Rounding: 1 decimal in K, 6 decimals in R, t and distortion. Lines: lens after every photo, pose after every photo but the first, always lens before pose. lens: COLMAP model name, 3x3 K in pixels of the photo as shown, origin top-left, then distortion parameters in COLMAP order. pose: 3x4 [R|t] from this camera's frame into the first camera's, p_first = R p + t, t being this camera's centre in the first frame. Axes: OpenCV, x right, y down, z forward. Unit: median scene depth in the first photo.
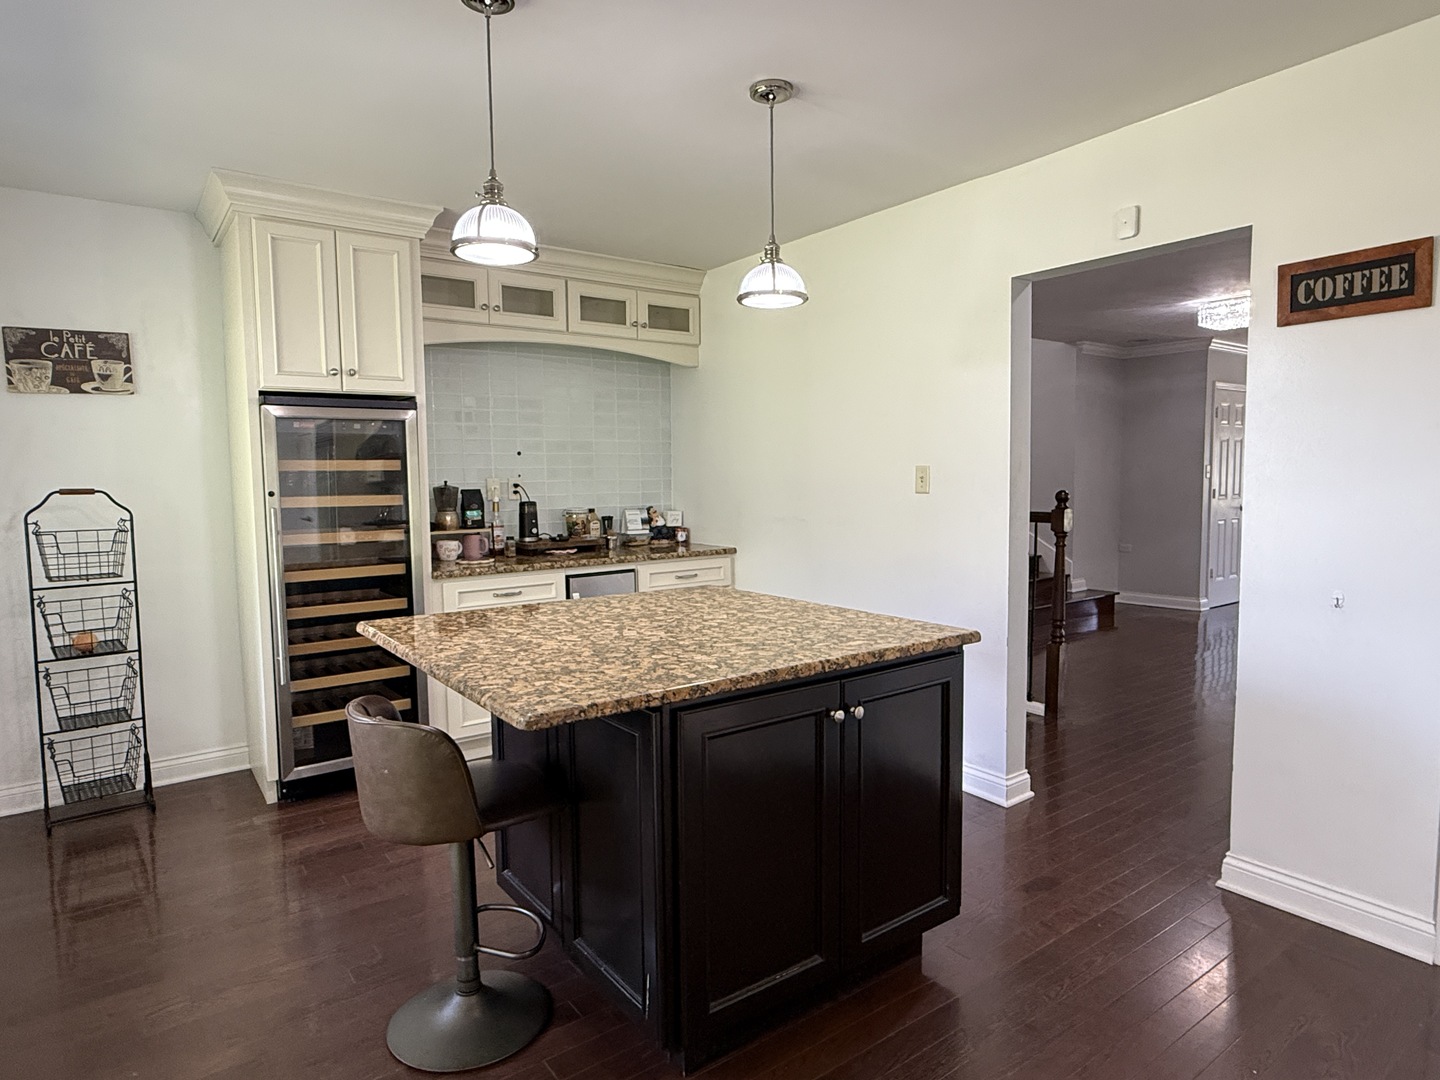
lens RADIAL K [[848.5, 0, 718.1], [0, 848.5, 541.8], [0, 0, 1]] dist [0.003074, -0.000699]
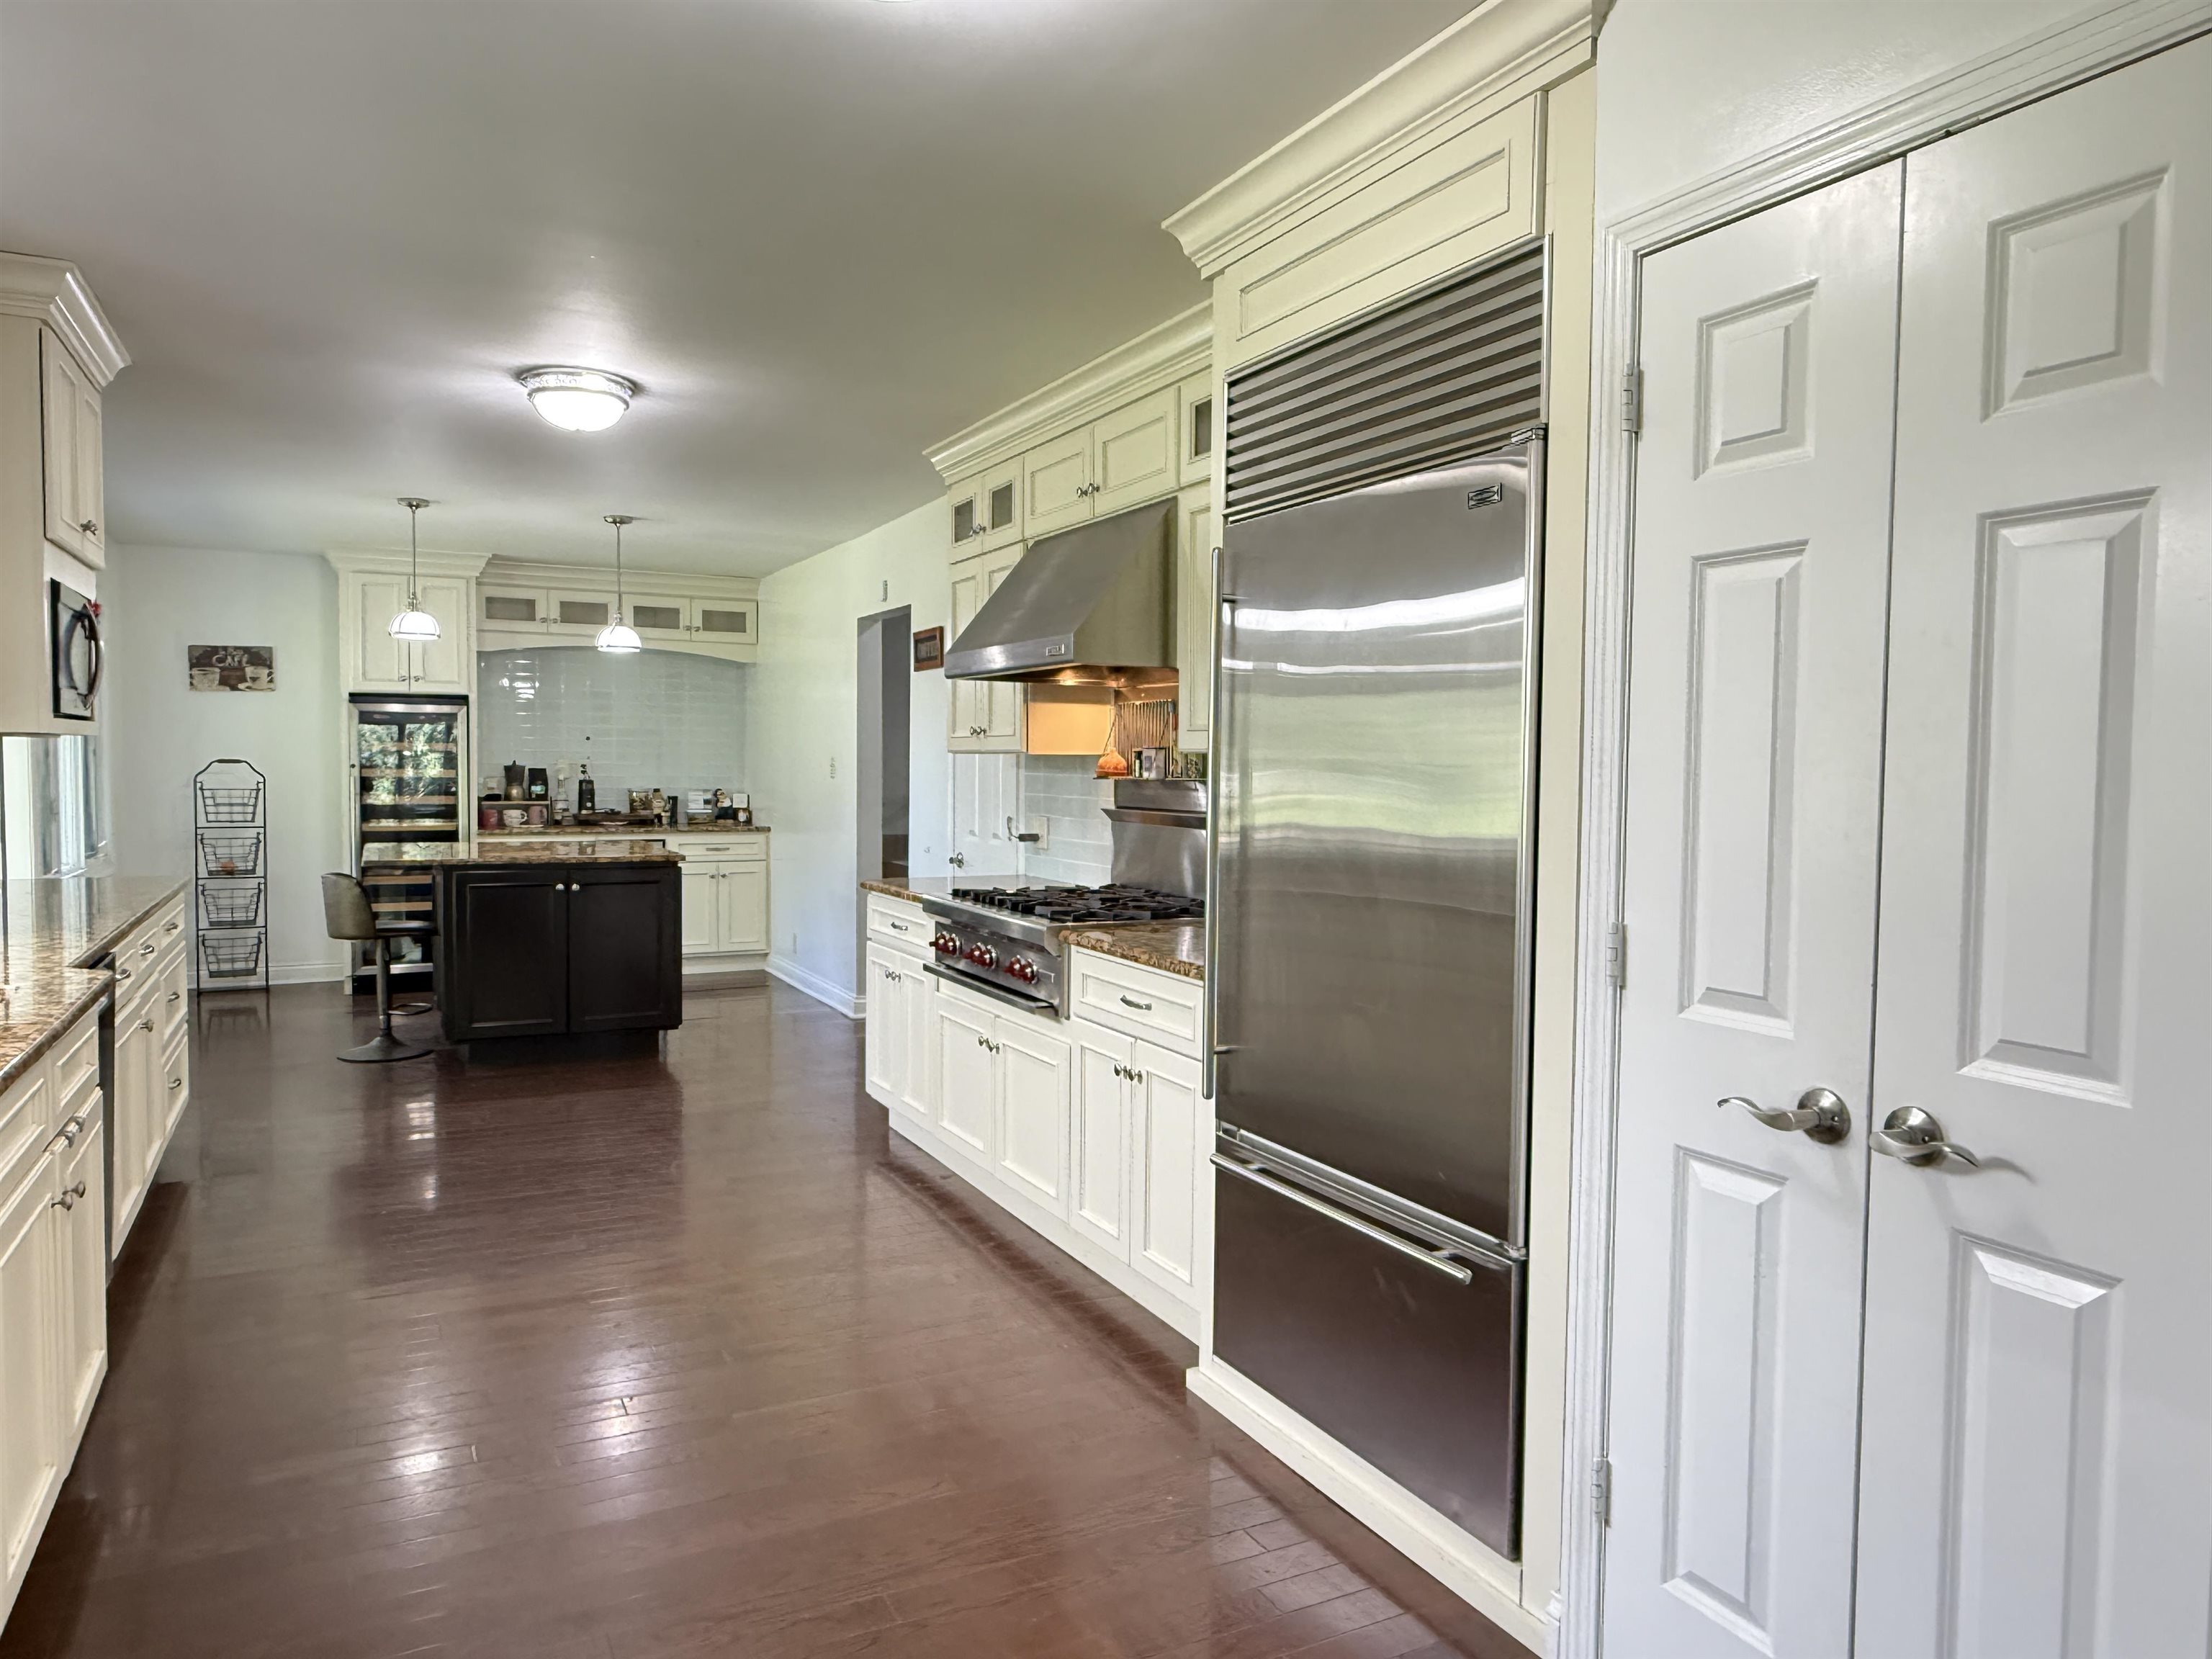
lens RADIAL K [[1444.0, 0, 1096.1], [0, 1444.0, 832.9], [0, 0, 1]] dist [0.003231, -0.001790]
pose [[0.987230, 0.030831, -0.156287, 0.809566], [-0.035779, 0.998940, -0.028949, 0.060309], [0.155229, 0.034172, 0.987287, -0.885641]]
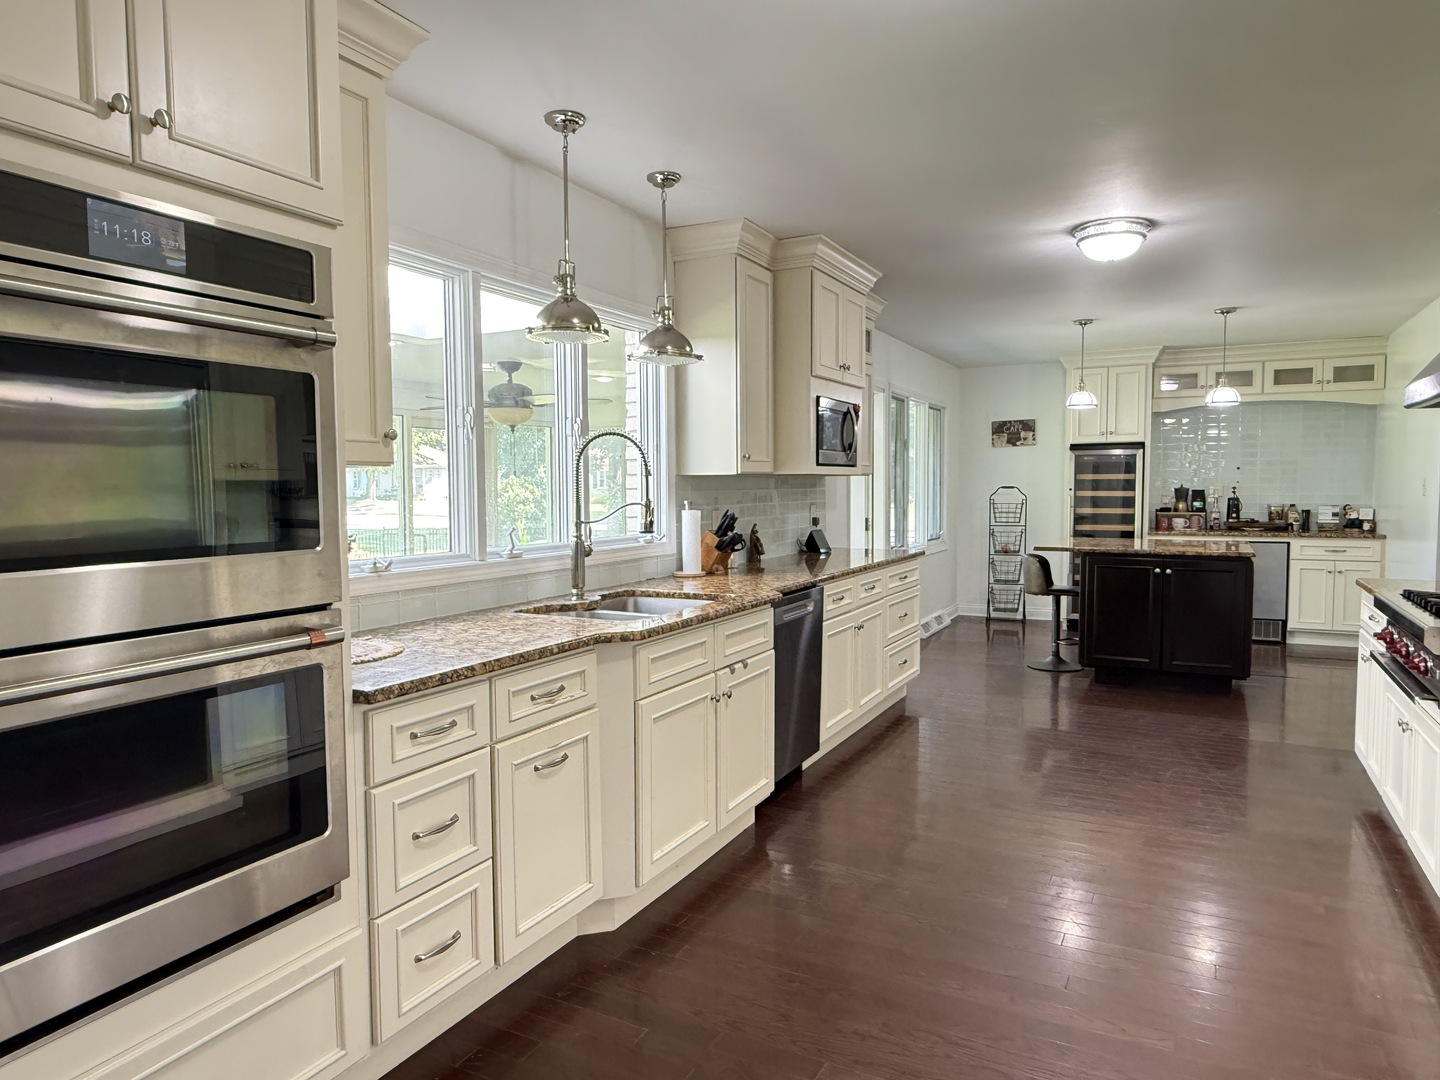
lens RADIAL K [[940.1, 0, 708.2], [0, 940.1, 540.7], [0, 0, 1]] dist [0.003231, -0.001790]
pose [[0.444352, 0.063739, -0.893582, 0.990796], [-0.072864, 0.996732, 0.034863, 0.048099], [0.892884, 0.049619, 0.447545, -0.748925]]
